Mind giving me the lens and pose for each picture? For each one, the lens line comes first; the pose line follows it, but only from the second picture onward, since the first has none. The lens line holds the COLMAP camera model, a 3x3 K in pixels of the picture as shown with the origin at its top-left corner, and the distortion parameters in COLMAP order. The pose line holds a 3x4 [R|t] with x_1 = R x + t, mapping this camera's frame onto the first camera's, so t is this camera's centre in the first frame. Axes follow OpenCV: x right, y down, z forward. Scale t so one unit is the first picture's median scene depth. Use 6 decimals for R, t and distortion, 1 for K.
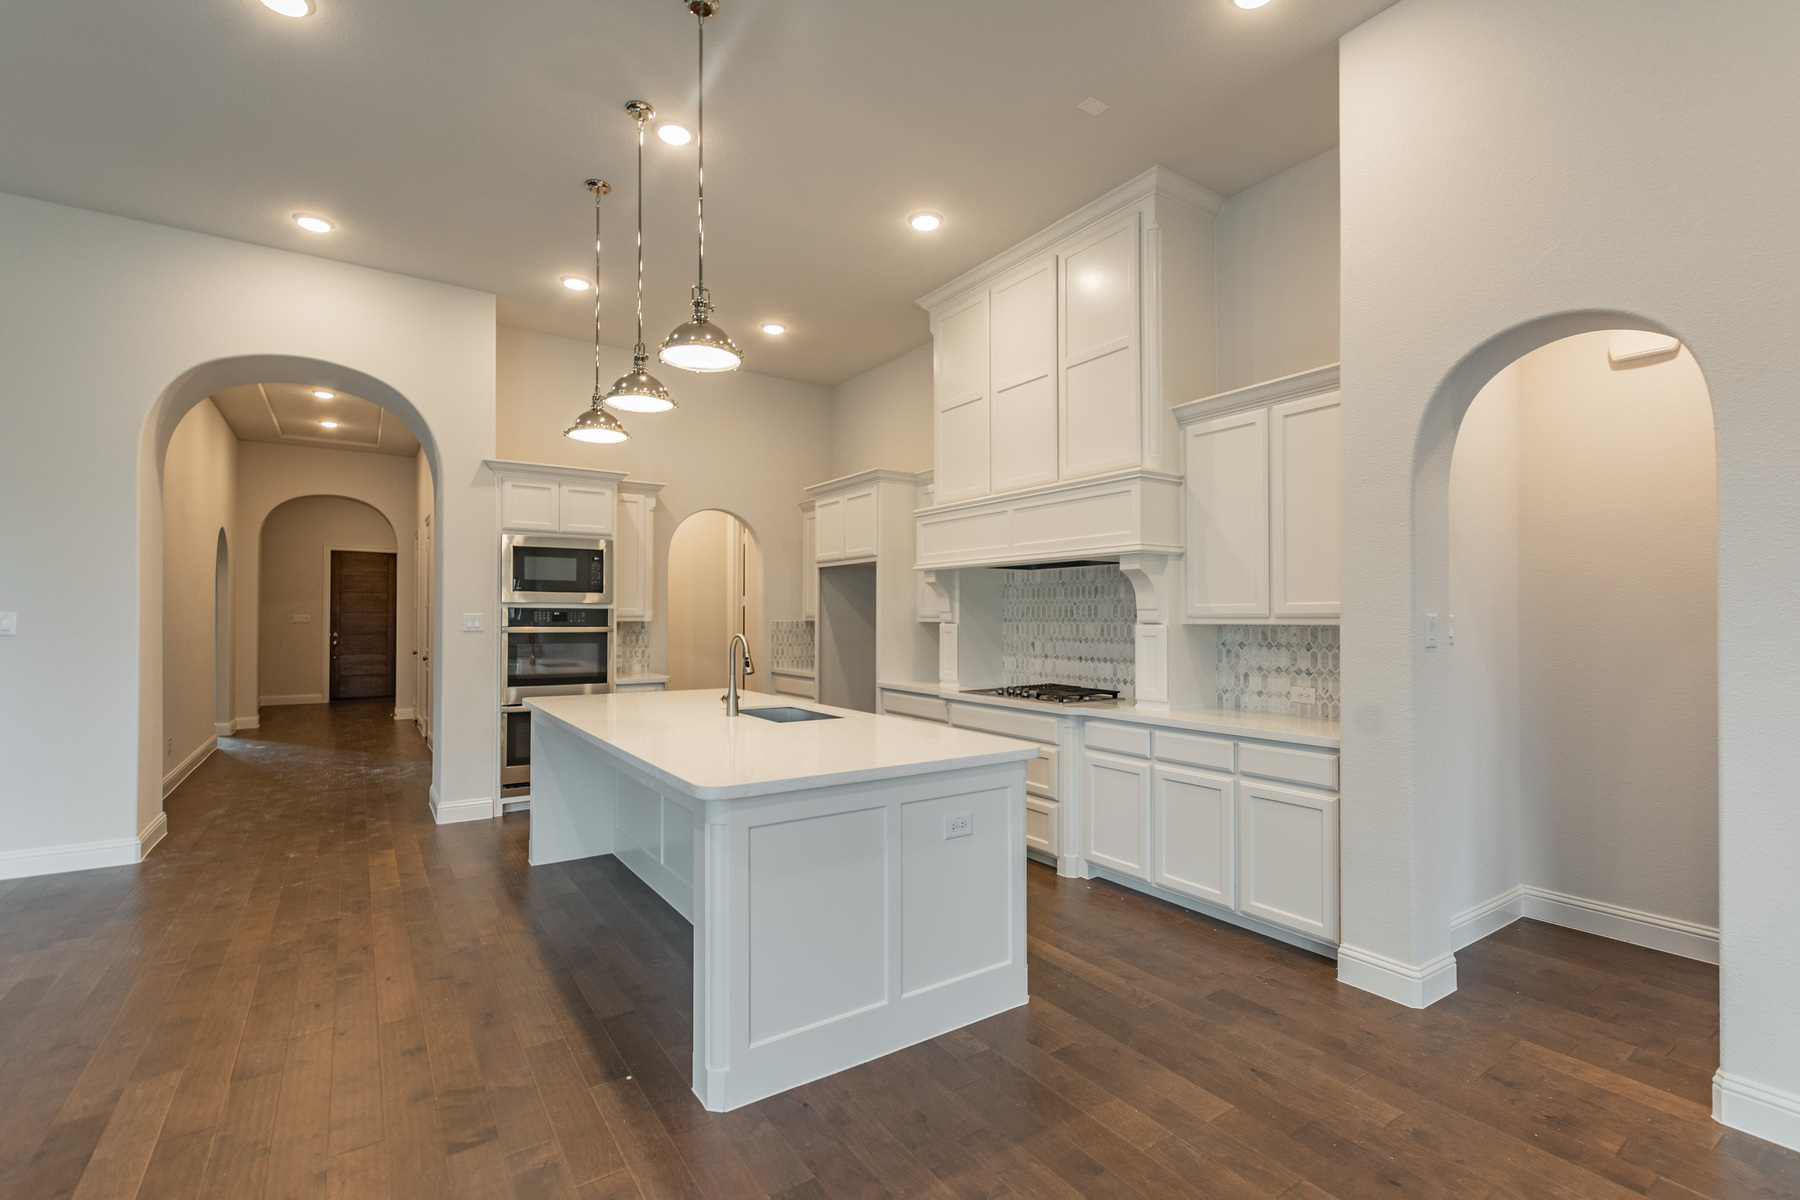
lens RADIAL K [[808.7, 0, 912.0], [0, 808.7, 605.6], [0, 0, 1]] dist [0.013123, 0.000858]
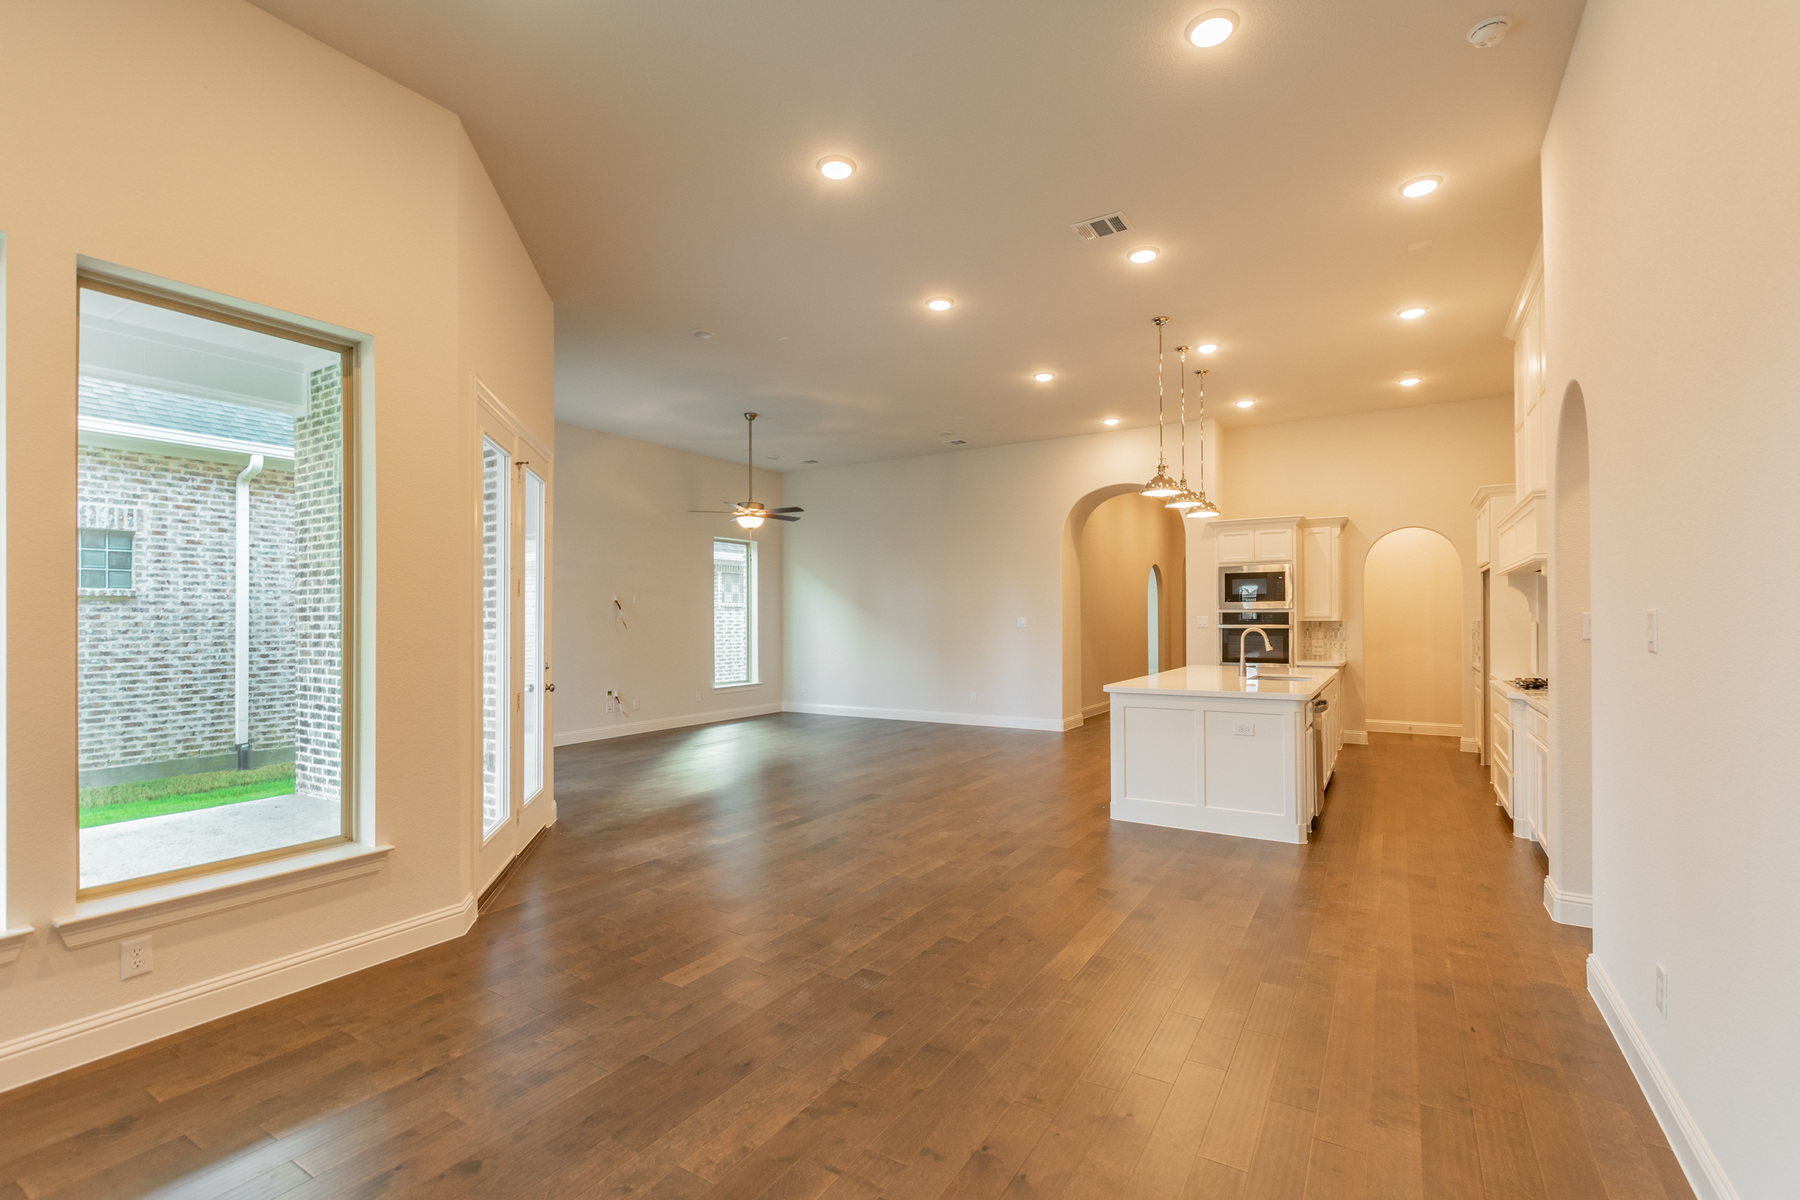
lens RADIAL K [[808.7, 0, 913.4], [0, 808.7, 614.7], [0, 0, 1]] dist [0.013123, 0.000858]
pose [[0.421954, -0.010114, -0.906561, 0.781386], [0.018589, 0.999824, -0.002502, -0.000551], [0.906427, -0.015796, 0.422068, -0.254465]]
